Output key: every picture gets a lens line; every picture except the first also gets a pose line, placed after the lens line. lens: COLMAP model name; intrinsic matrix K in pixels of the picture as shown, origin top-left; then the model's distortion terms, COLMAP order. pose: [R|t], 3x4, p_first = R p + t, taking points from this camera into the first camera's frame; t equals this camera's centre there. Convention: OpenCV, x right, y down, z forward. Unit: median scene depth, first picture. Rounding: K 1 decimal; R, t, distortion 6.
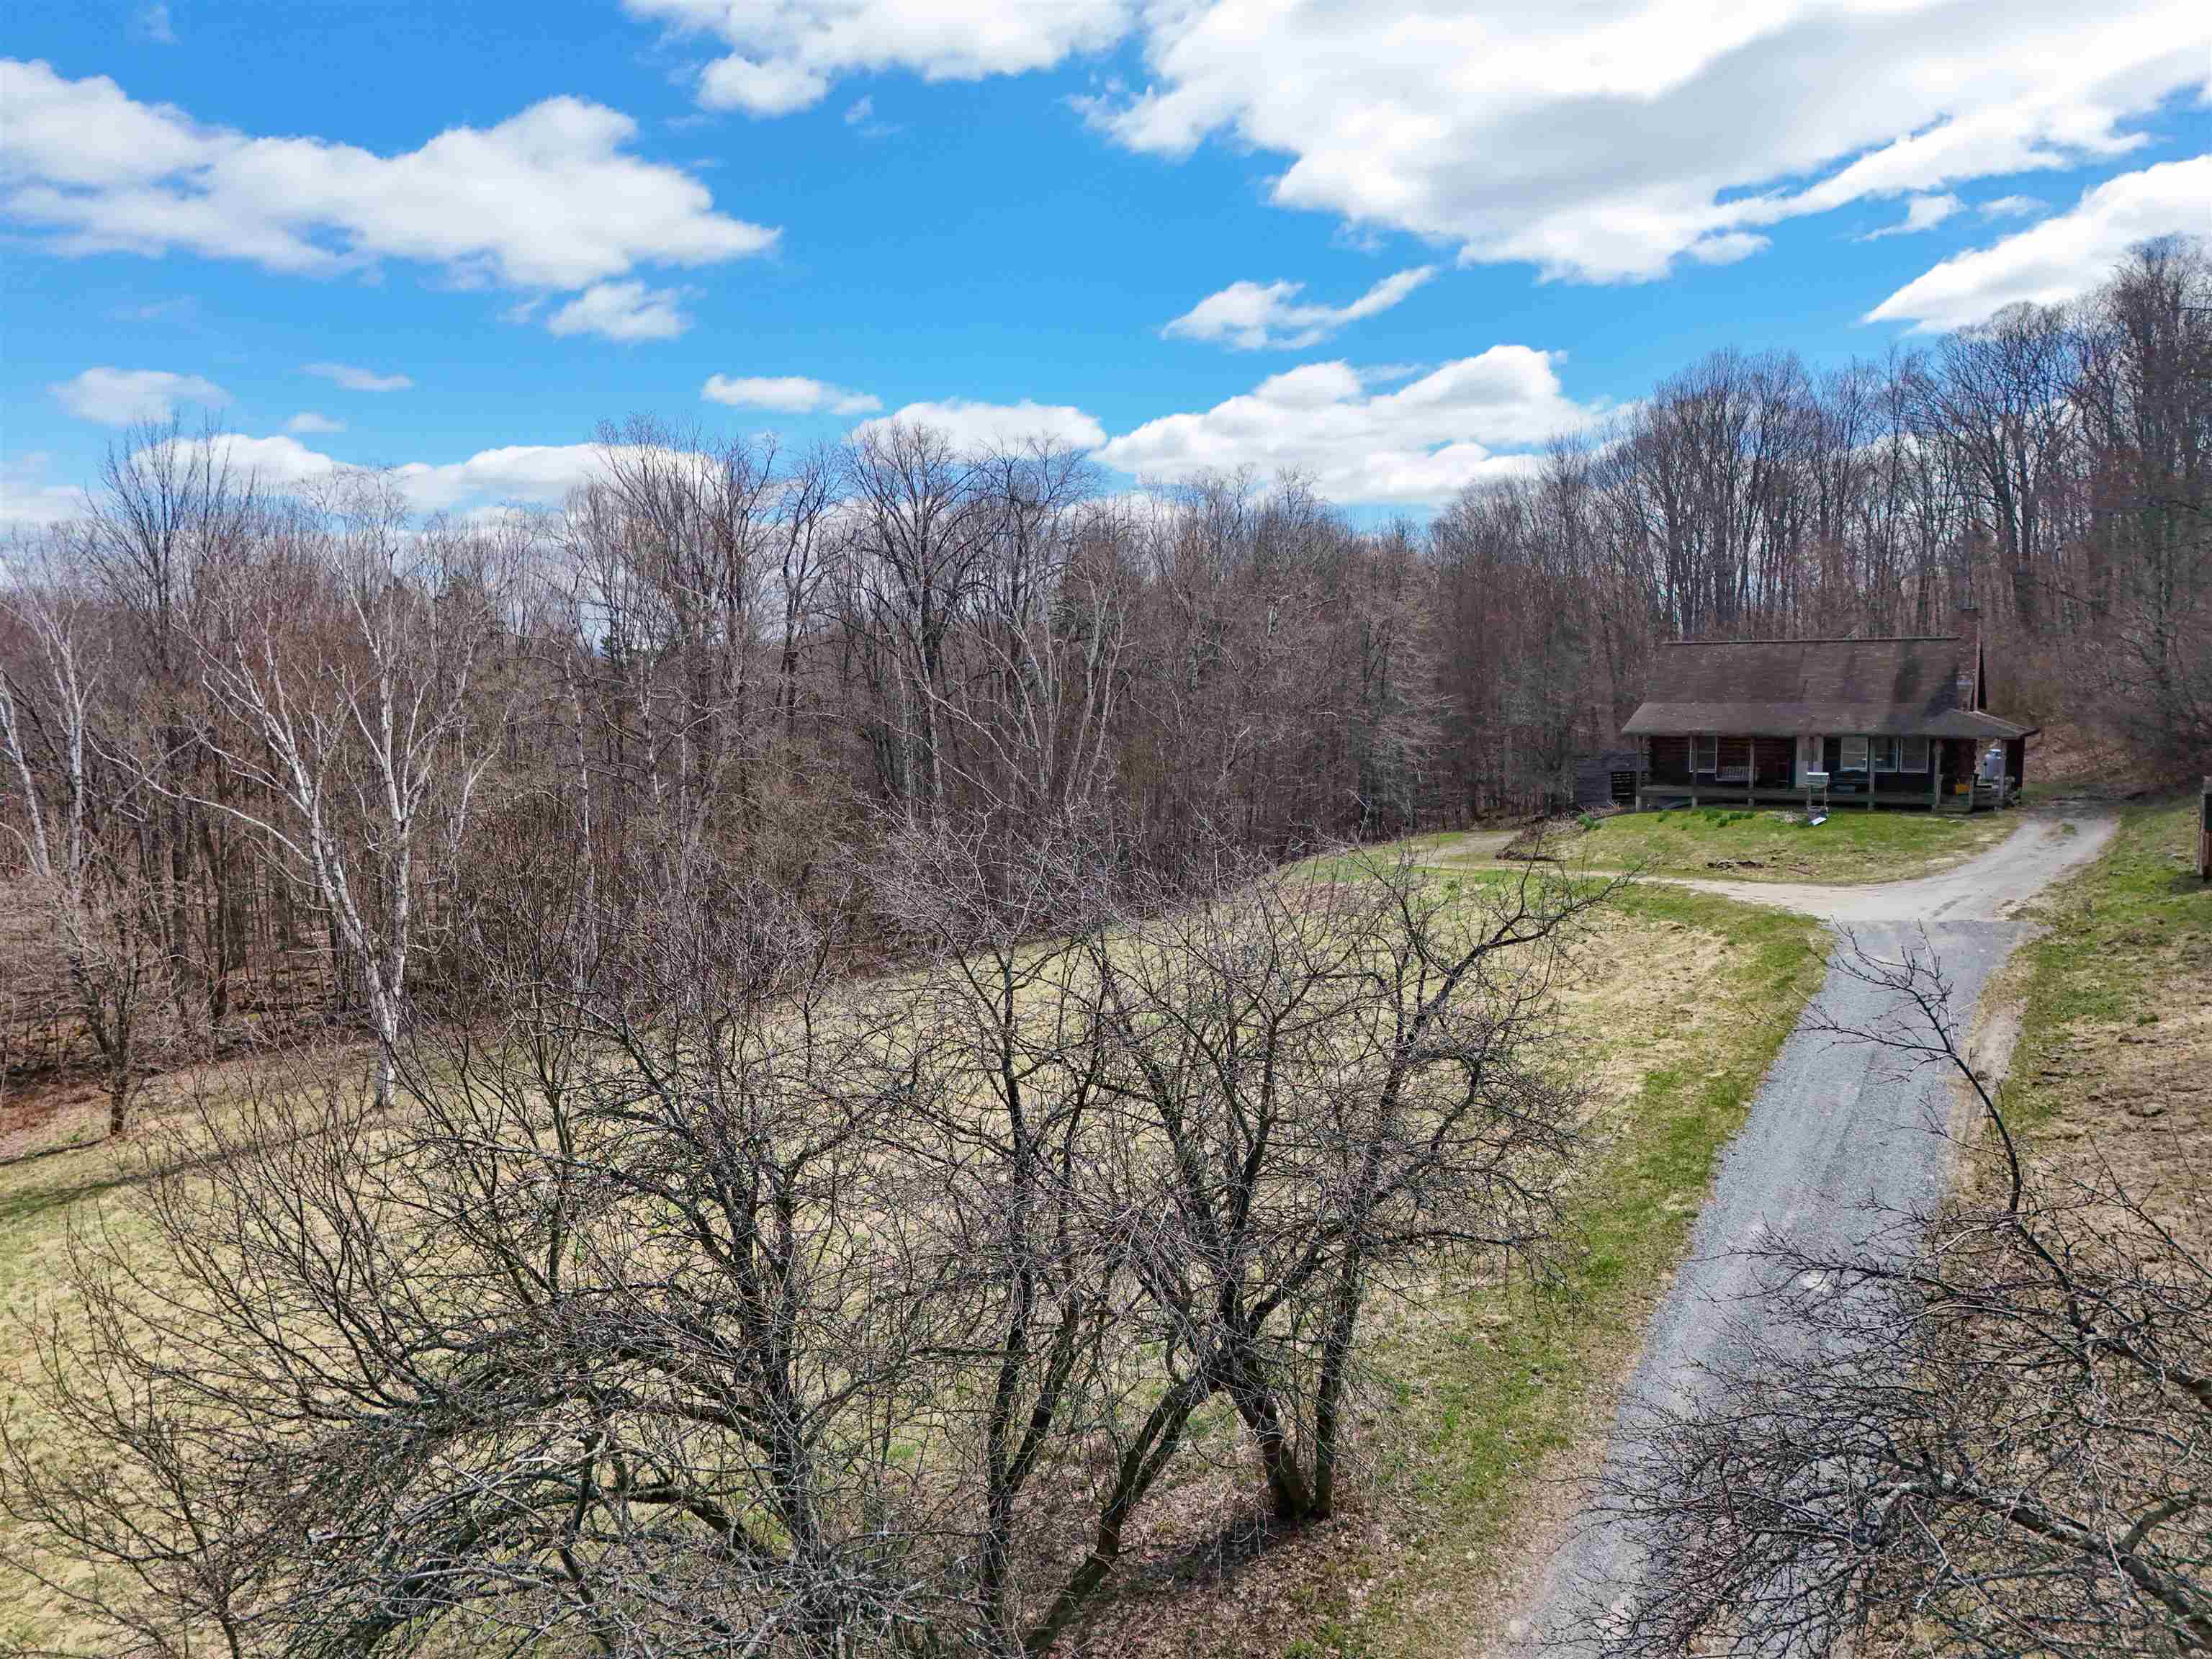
lens RADIAL K [[1598.5, 0, 1094.1], [0, 1598.5, 819.0], [0, 0, 1]] dist [0.027975, -0.009290]
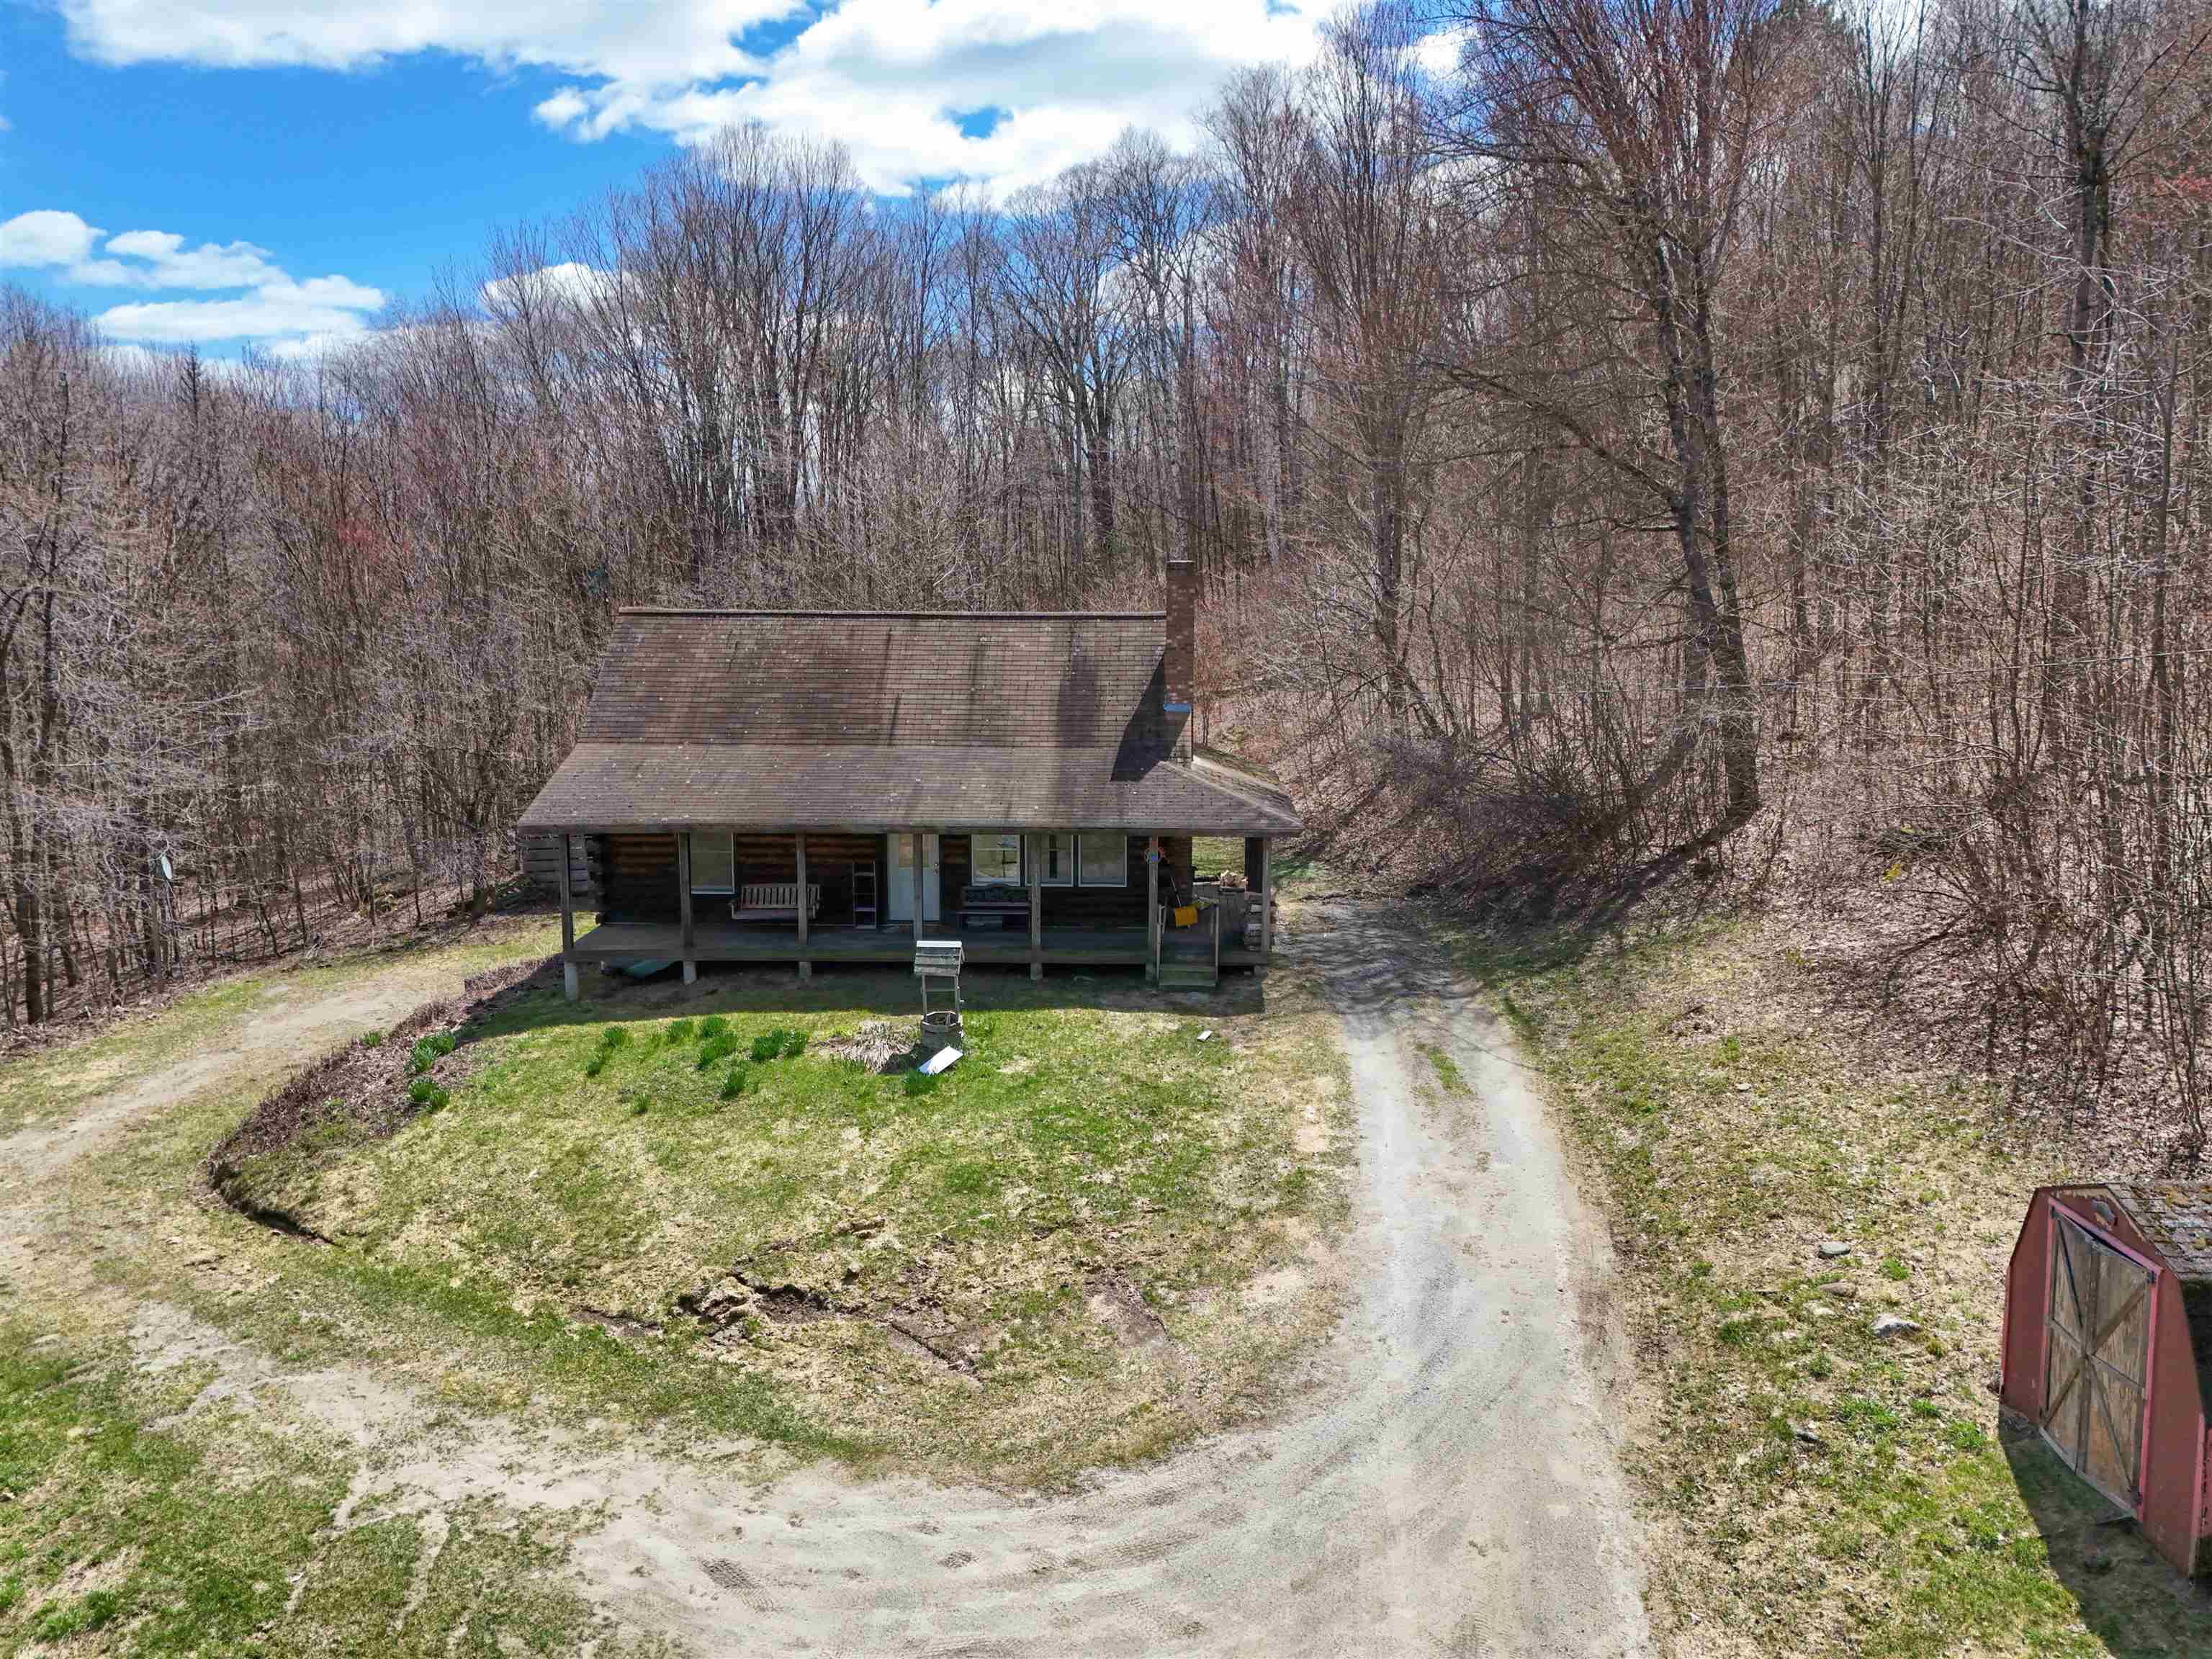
lens RADIAL K [[1598.5, 0, 1094.1], [0, 1598.5, 819.0], [0, 0, 1]] dist [0.027975, -0.009290]
pose [[0.853260, -0.068924, 0.516912, 0.262887], [0.036803, 0.996715, 0.072149, -0.091217], [-0.520186, -0.042538, 0.852993, 0.605177]]
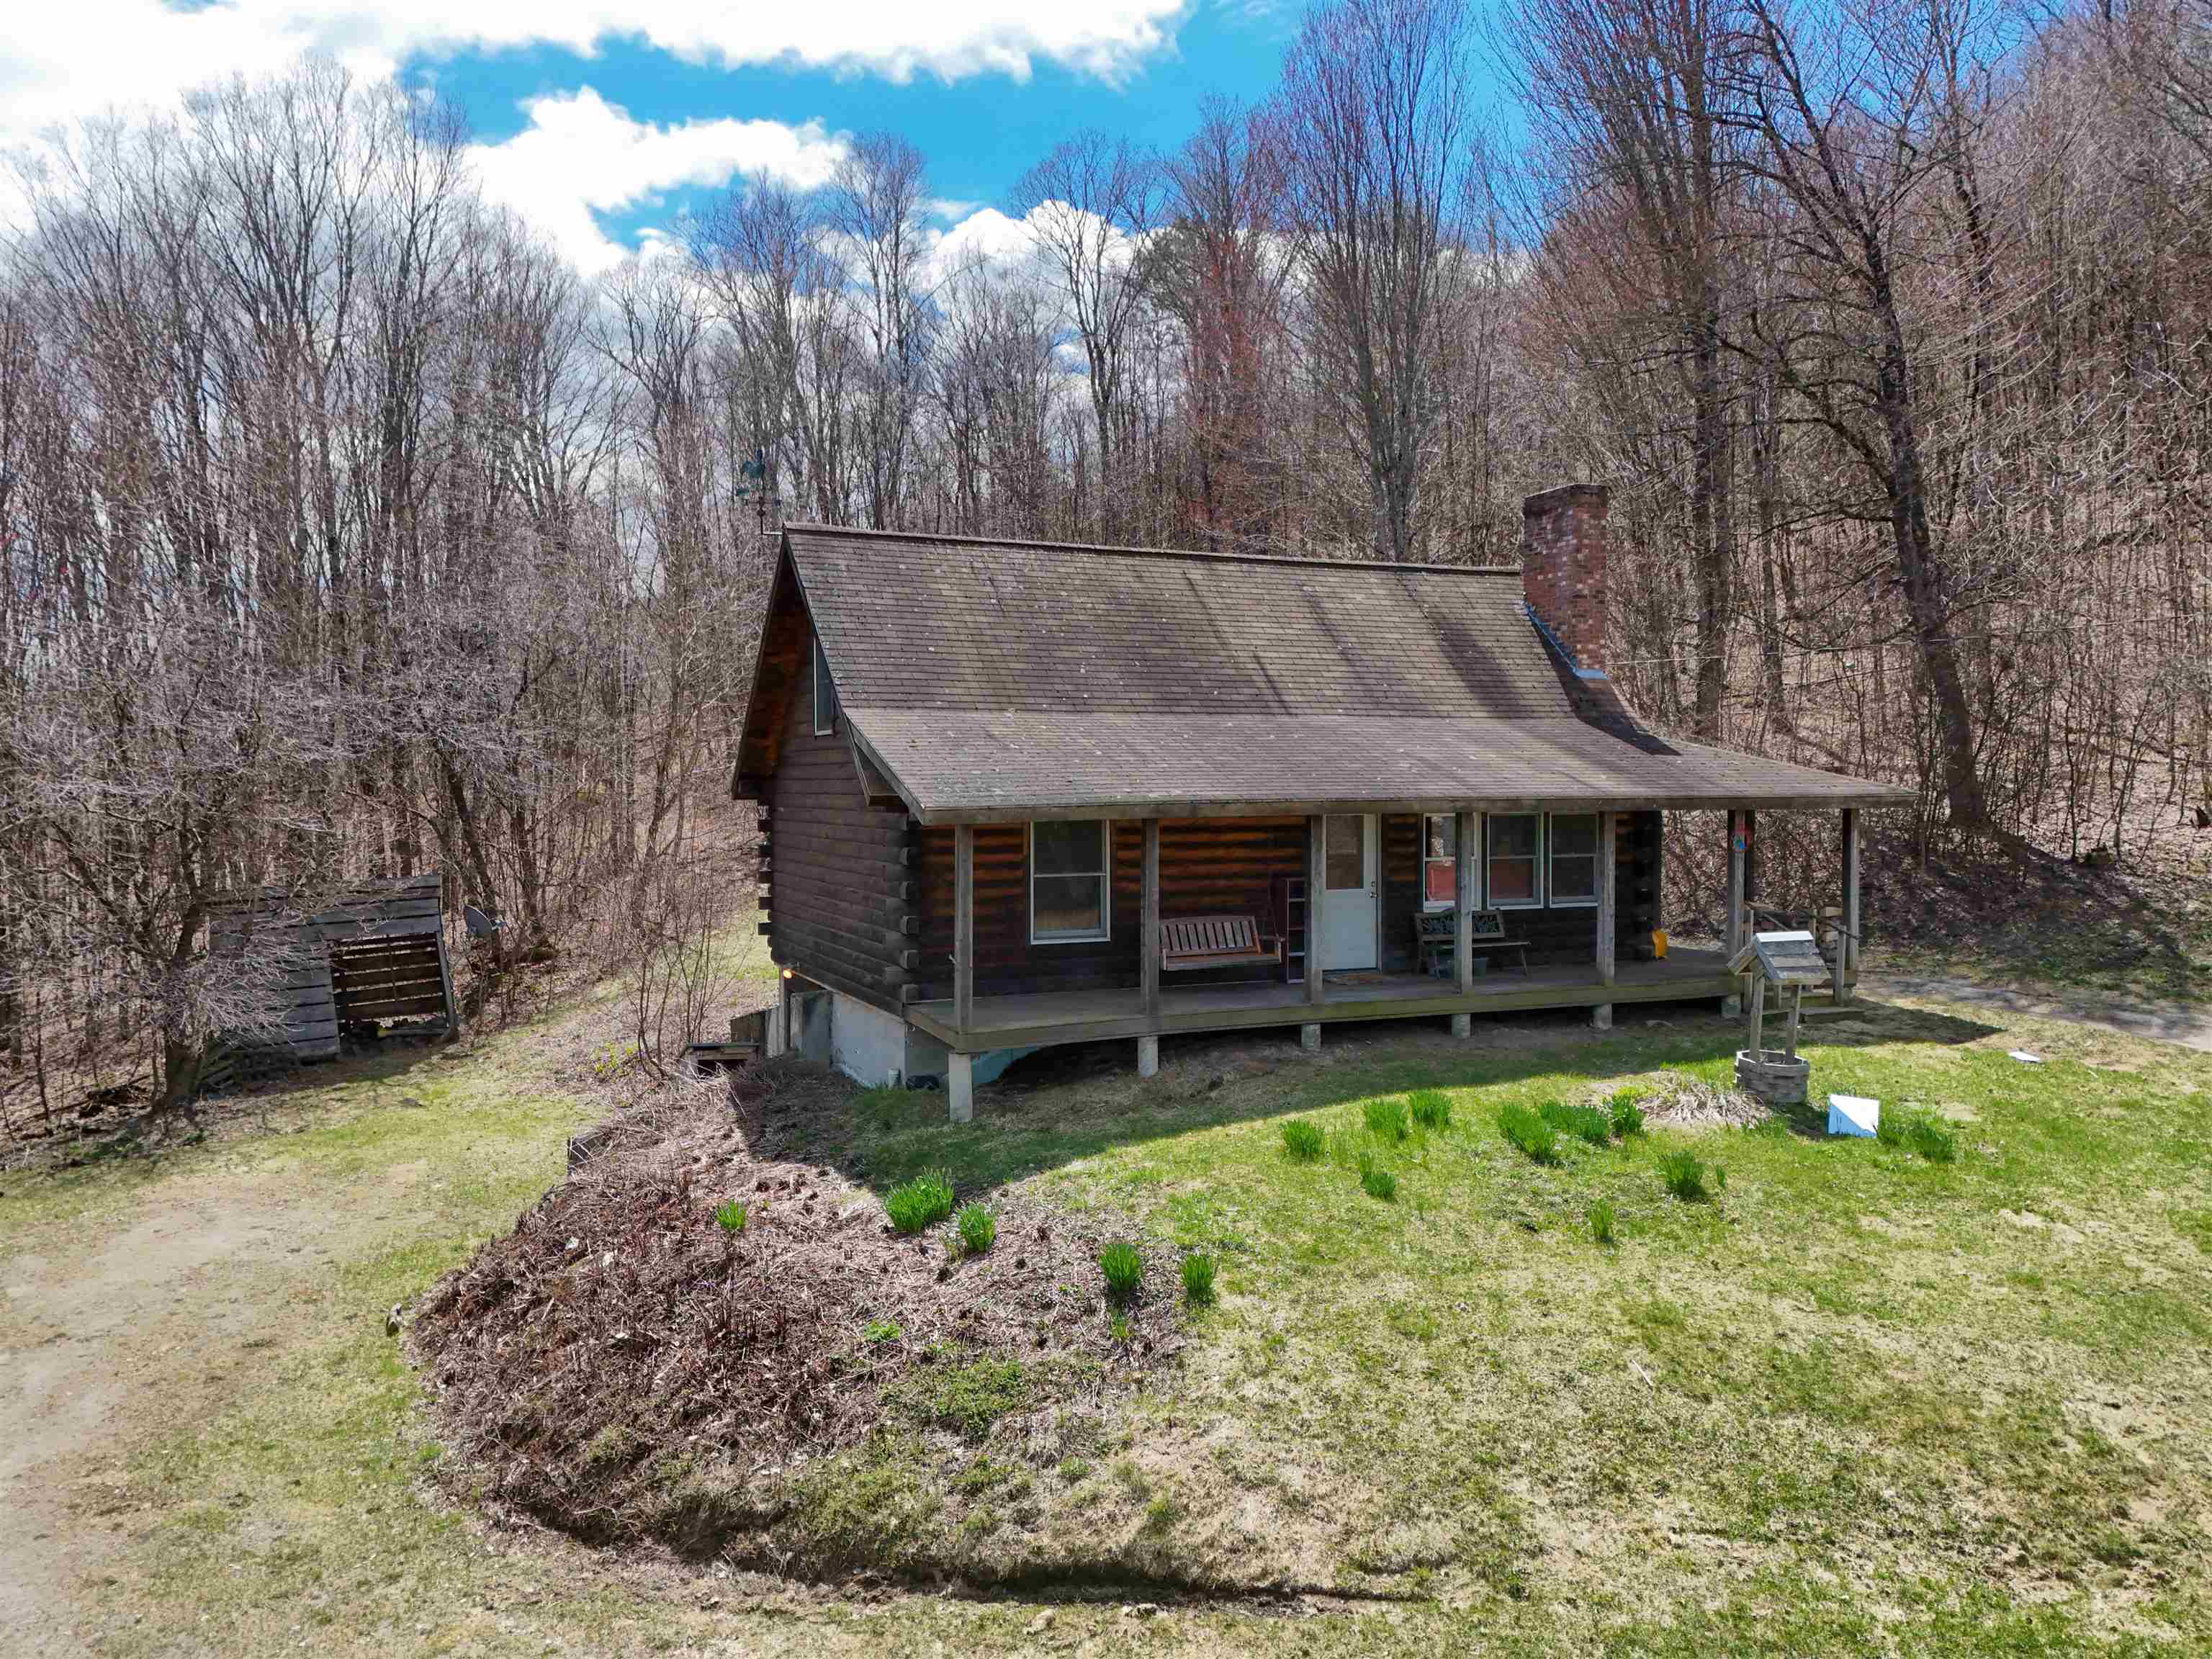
lens RADIAL K [[1598.5, 0, 1094.1], [0, 1598.5, 819.0], [0, 0, 1]] dist [0.027975, -0.009290]
pose [[0.532267, -0.013986, 0.846461, 0.145139], [0.062511, 0.997783, -0.022821, -0.050018], [-0.844265, 0.065060, 0.531962, 0.943230]]
